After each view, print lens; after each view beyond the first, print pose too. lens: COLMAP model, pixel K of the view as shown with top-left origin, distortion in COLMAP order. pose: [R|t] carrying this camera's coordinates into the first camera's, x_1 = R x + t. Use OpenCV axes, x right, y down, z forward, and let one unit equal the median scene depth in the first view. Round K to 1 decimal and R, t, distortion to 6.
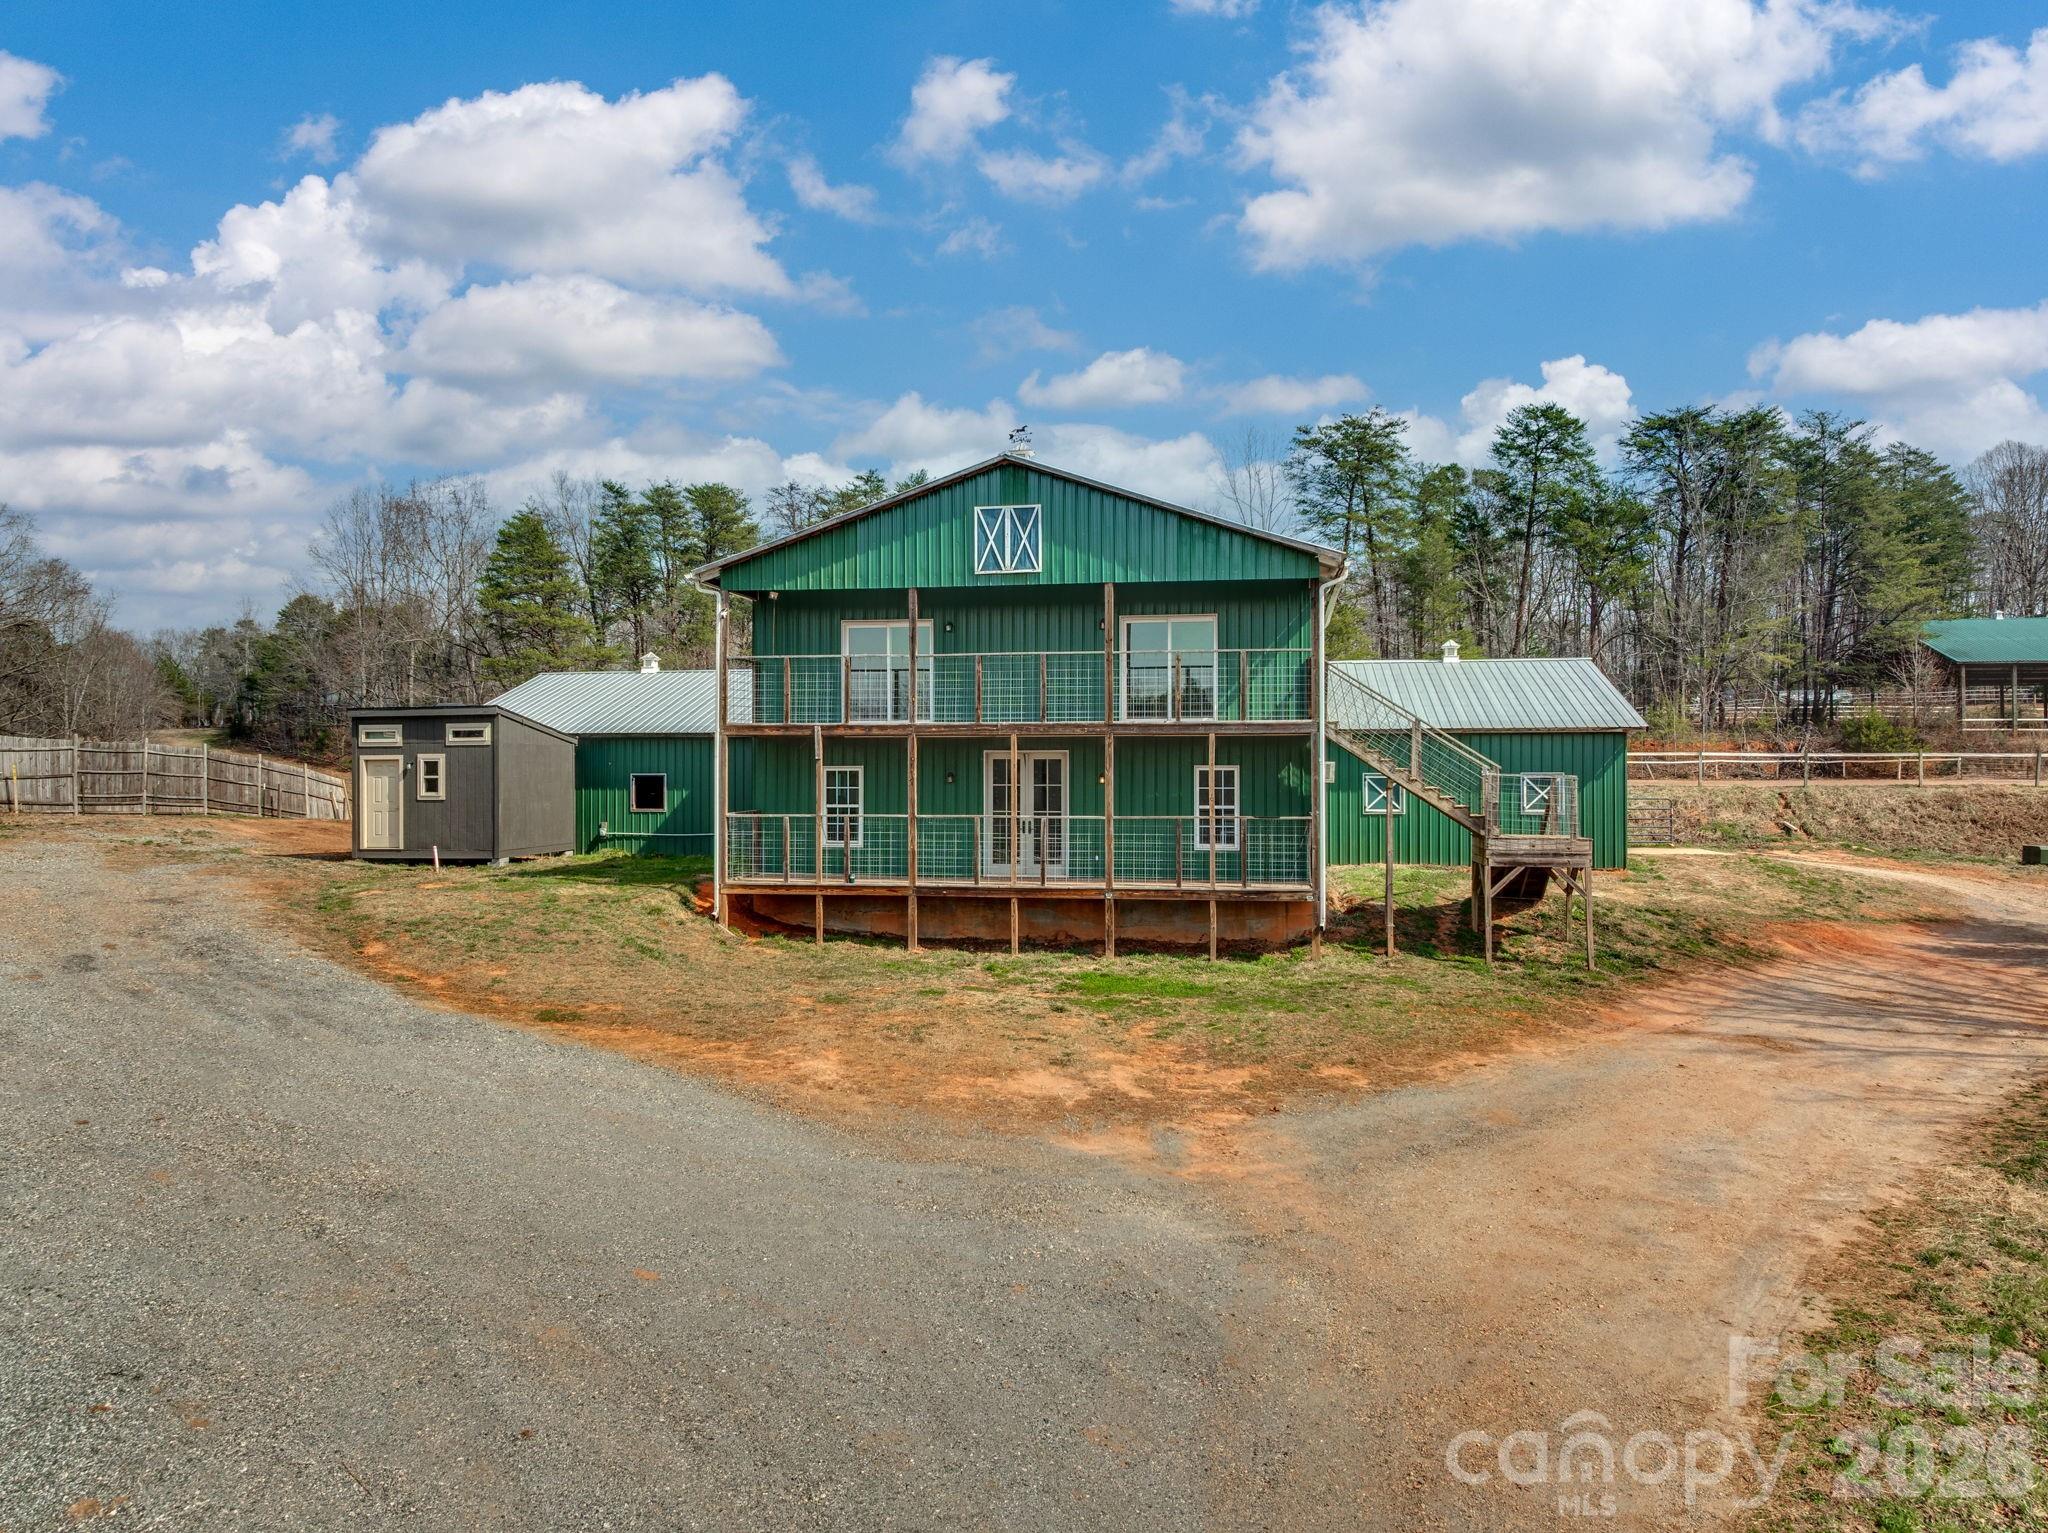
lens RADIAL K [[1446.4, 0, 1024.0], [0, 1446.4, 766.5], [0, 0, 1]] dist [-0.050449, 0.022421]
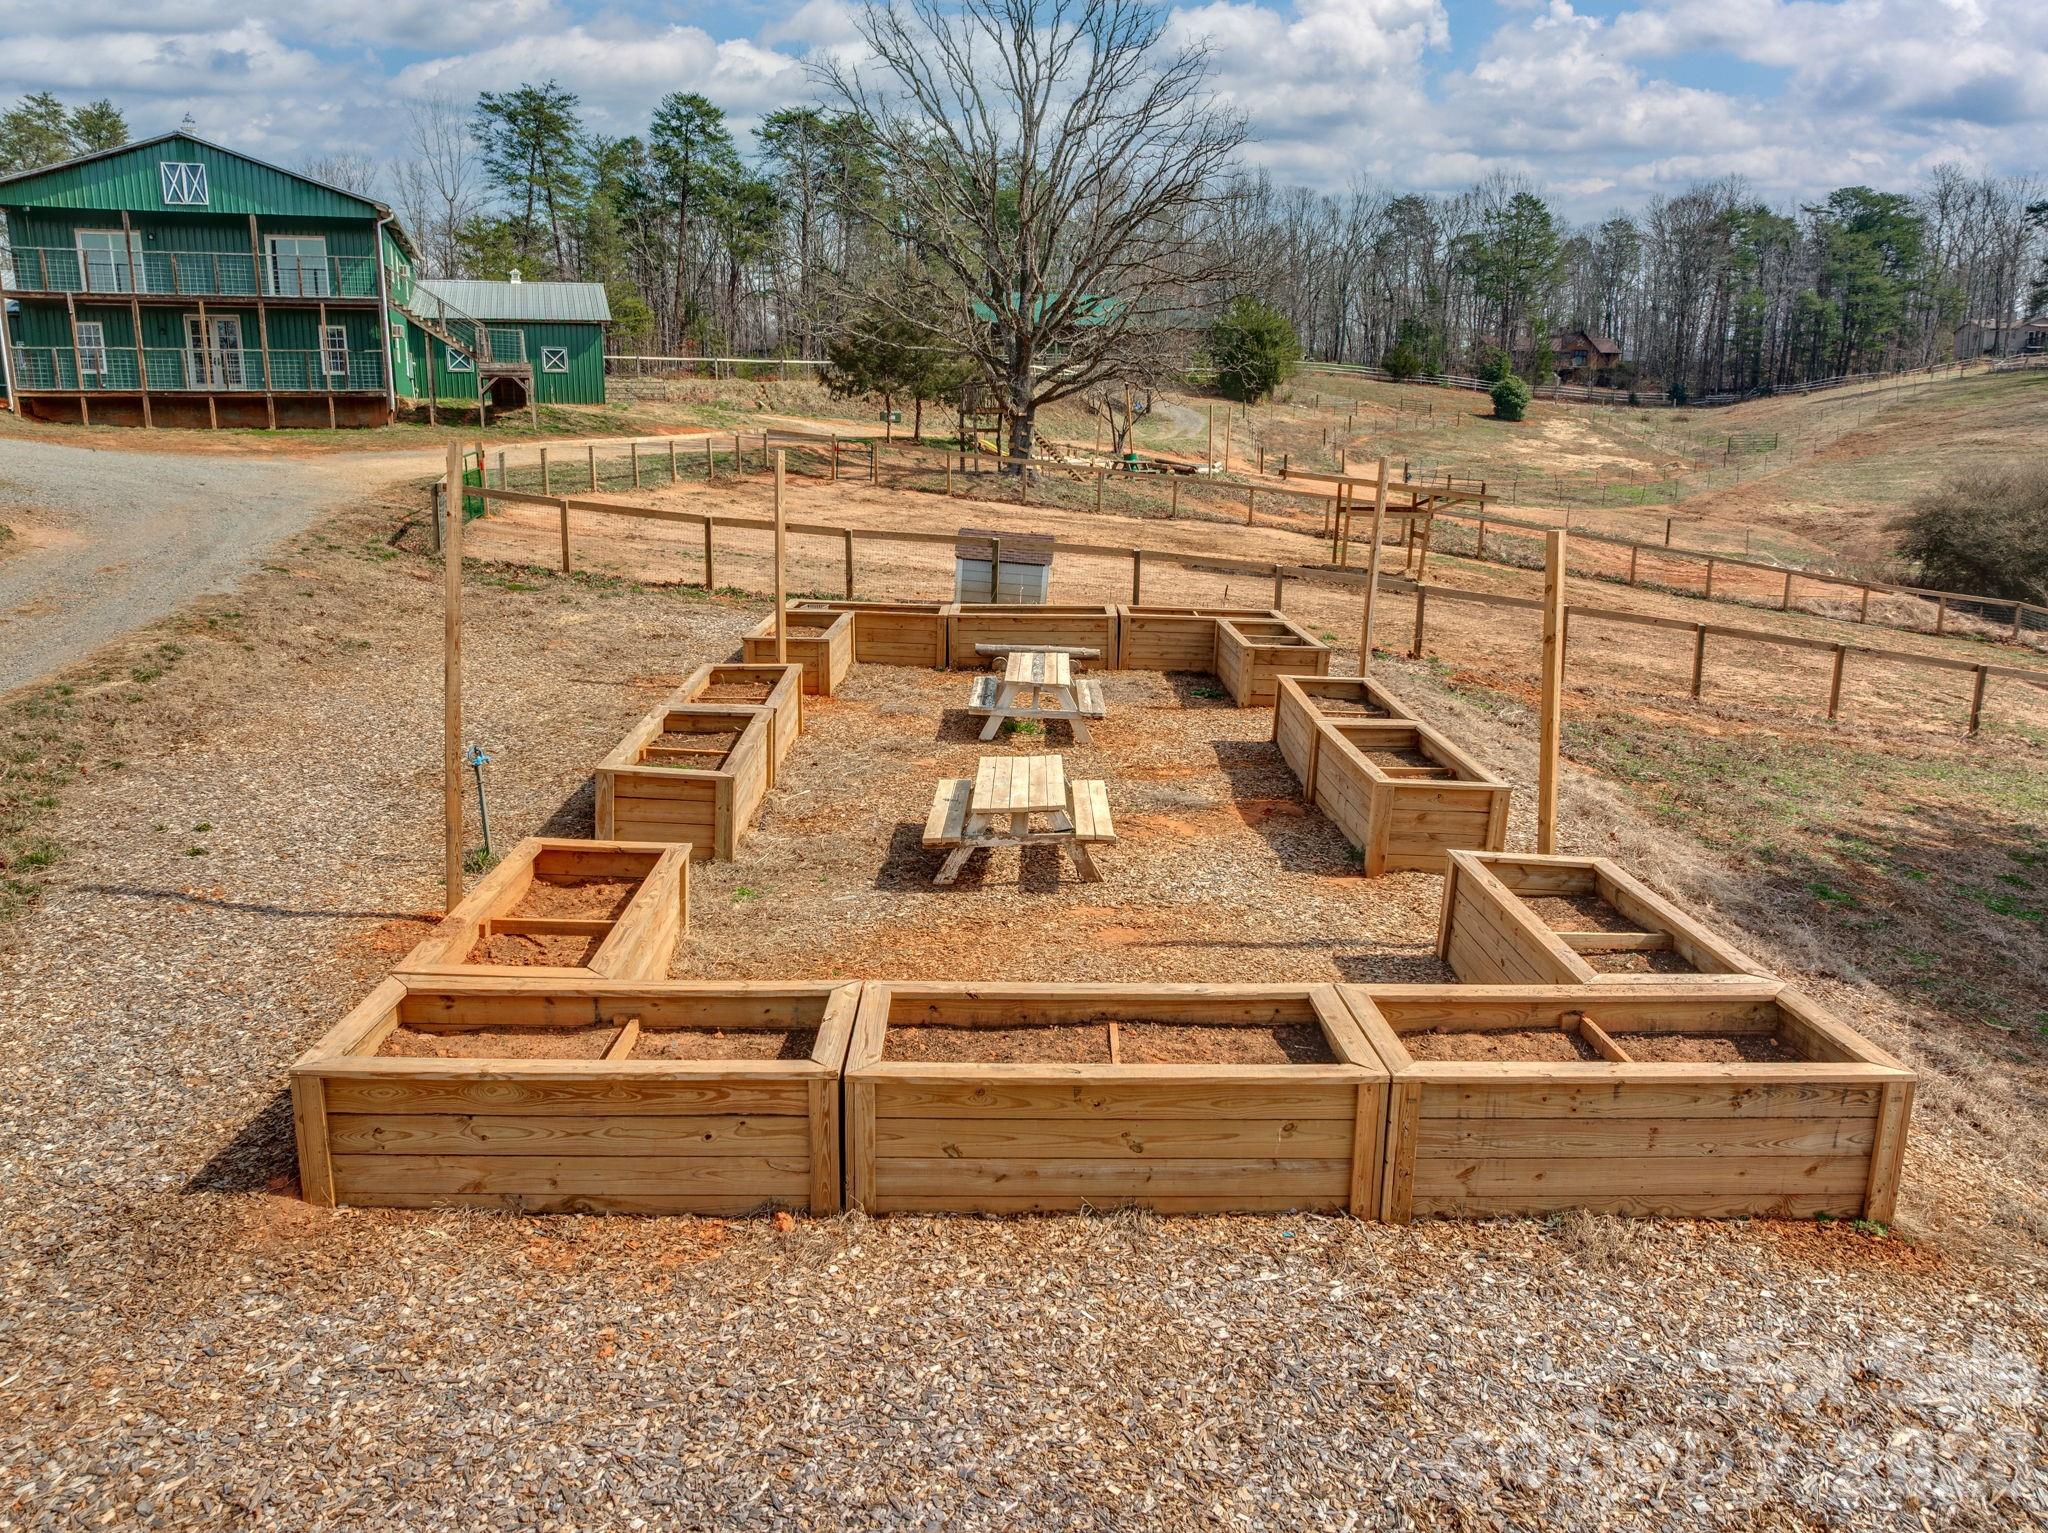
lens RADIAL K [[1446.4, 0, 1024.0], [0, 1446.4, 766.5], [0, 0, 1]] dist [-0.050449, 0.022421]
pose [[0.888417, -0.096046, 0.448878, 0.050266], [-0.003980, 0.976217, 0.216758, 0.143912], [-0.459021, -0.194358, 0.866905, -1.011987]]
